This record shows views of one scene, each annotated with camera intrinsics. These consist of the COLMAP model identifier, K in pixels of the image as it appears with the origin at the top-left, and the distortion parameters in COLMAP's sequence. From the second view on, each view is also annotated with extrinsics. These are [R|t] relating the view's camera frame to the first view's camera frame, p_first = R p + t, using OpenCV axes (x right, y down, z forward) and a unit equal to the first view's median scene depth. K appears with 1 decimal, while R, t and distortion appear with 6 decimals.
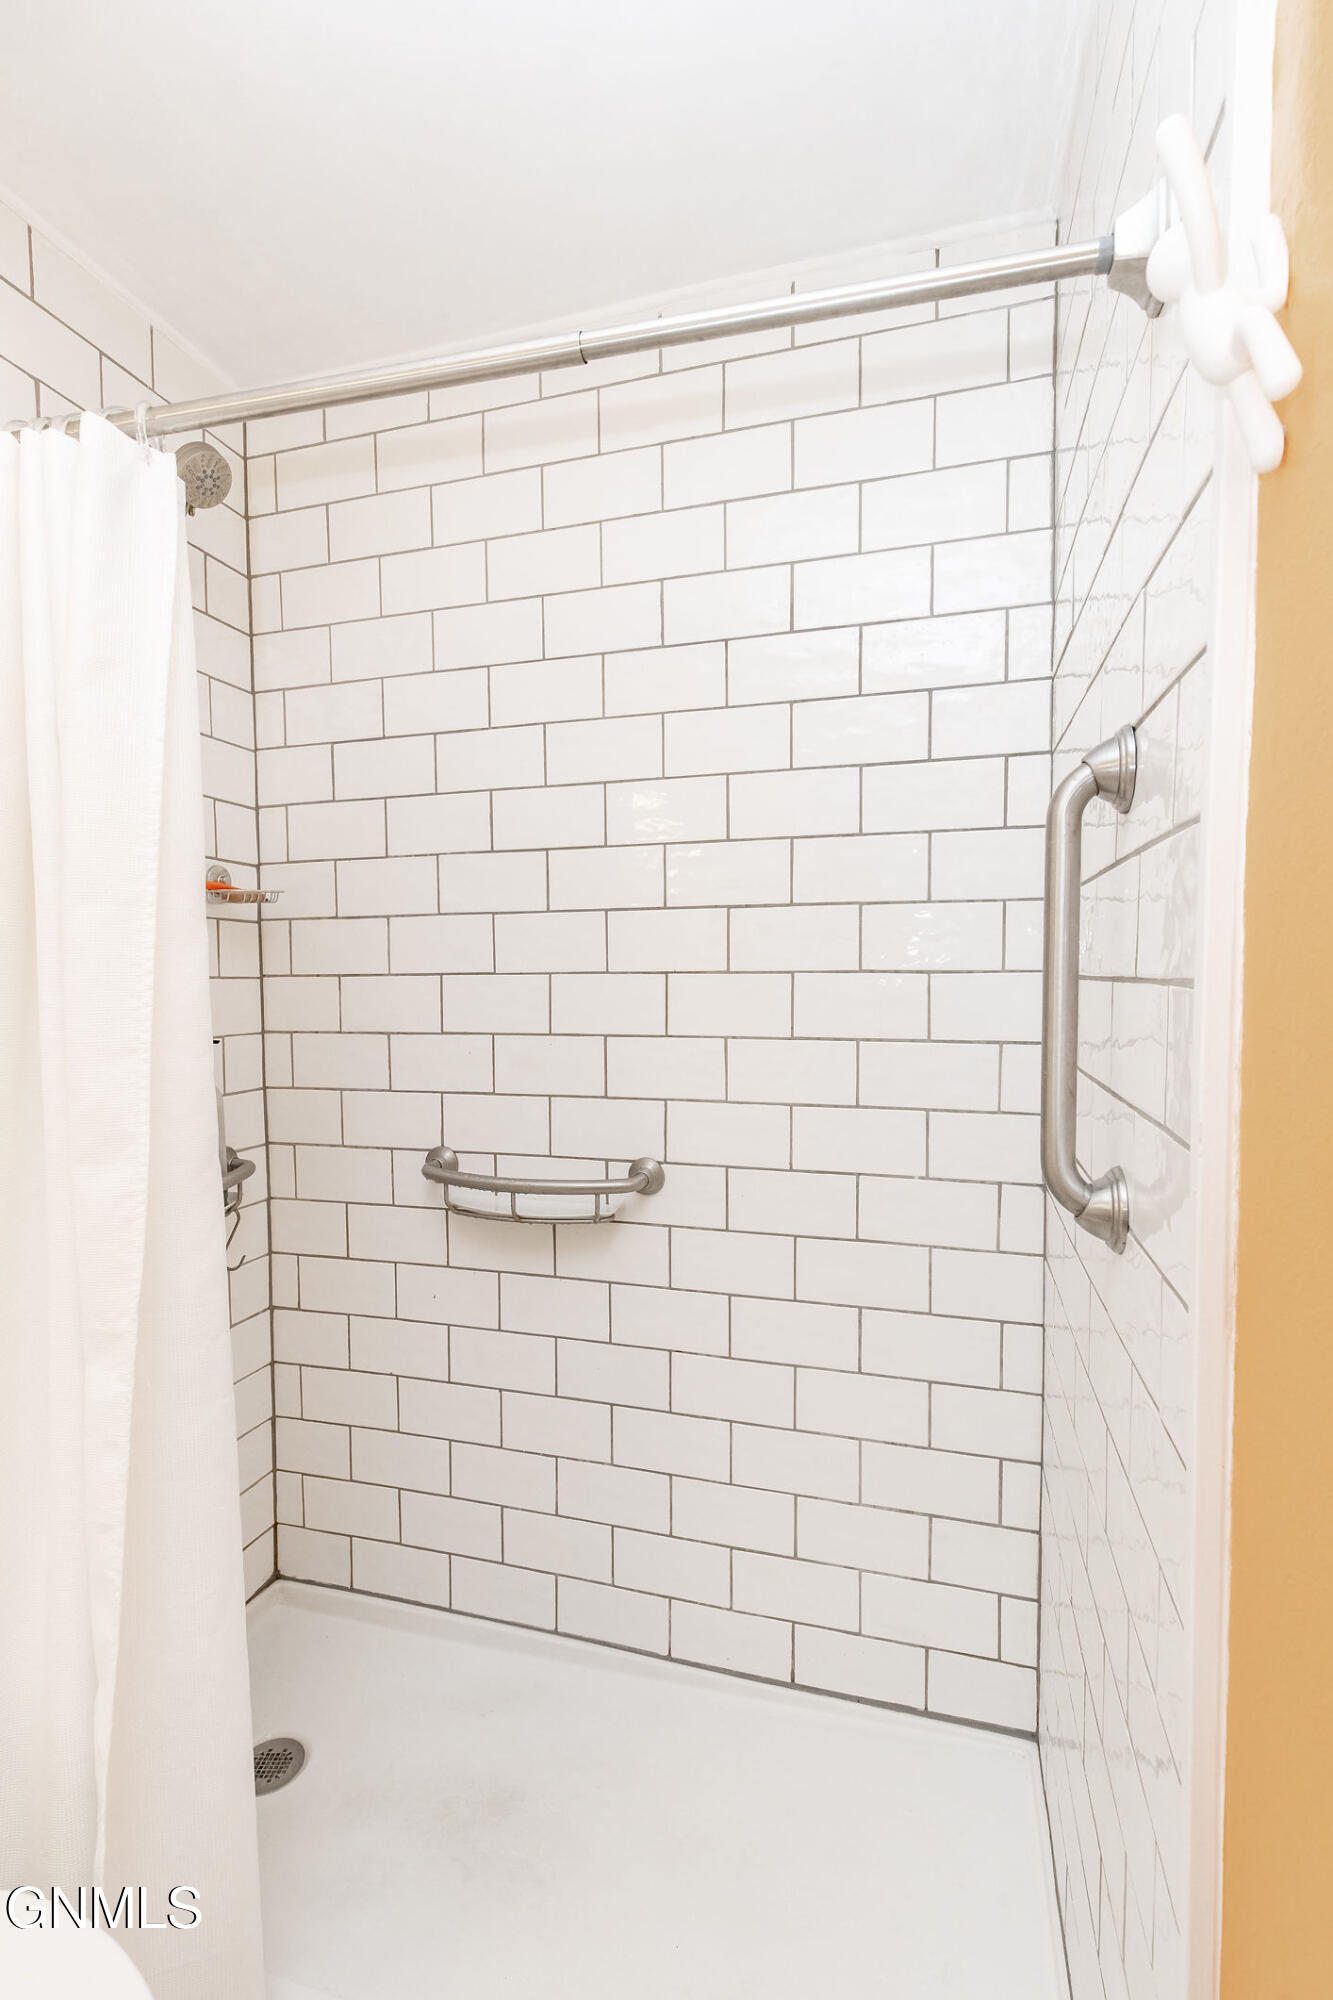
lens RADIAL K [[910.2, 0, 671.4], [0, 910.2, 1007.4], [0, 0, 1]] dist [0.008880, -0.000453]
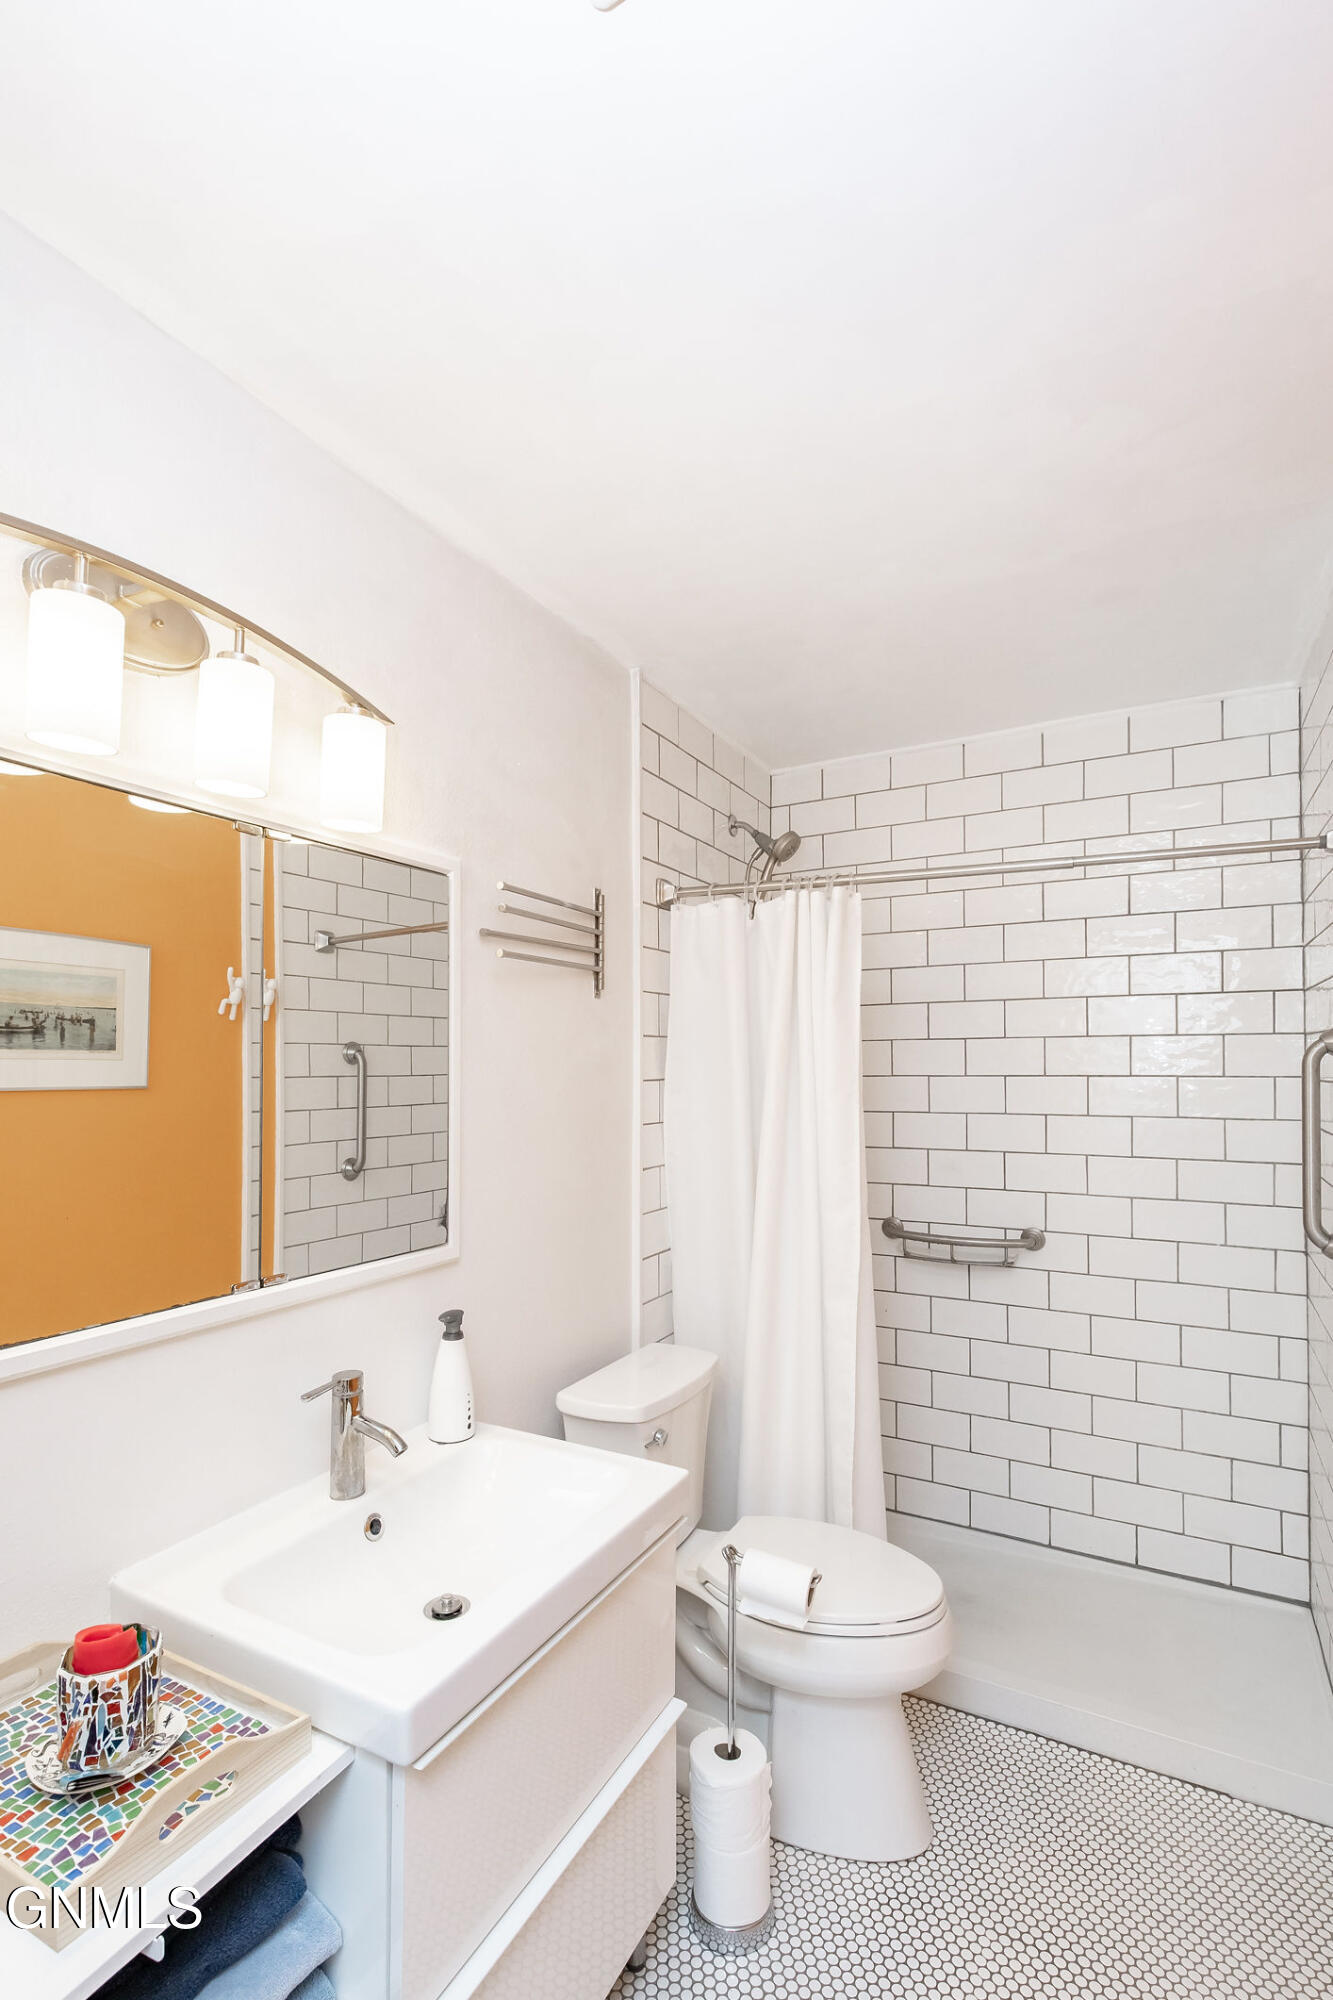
lens RADIAL K [[910.2, 0, 690.9], [0, 910.2, 1057.7], [0, 0, 1]] dist [0.008880, -0.000453]
pose [[0.979402, -0.000714, -0.201921, -0.305970], [-0.009755, 0.998659, -0.050849, -0.051679], [0.201686, 0.051772, 0.978081, -0.758333]]
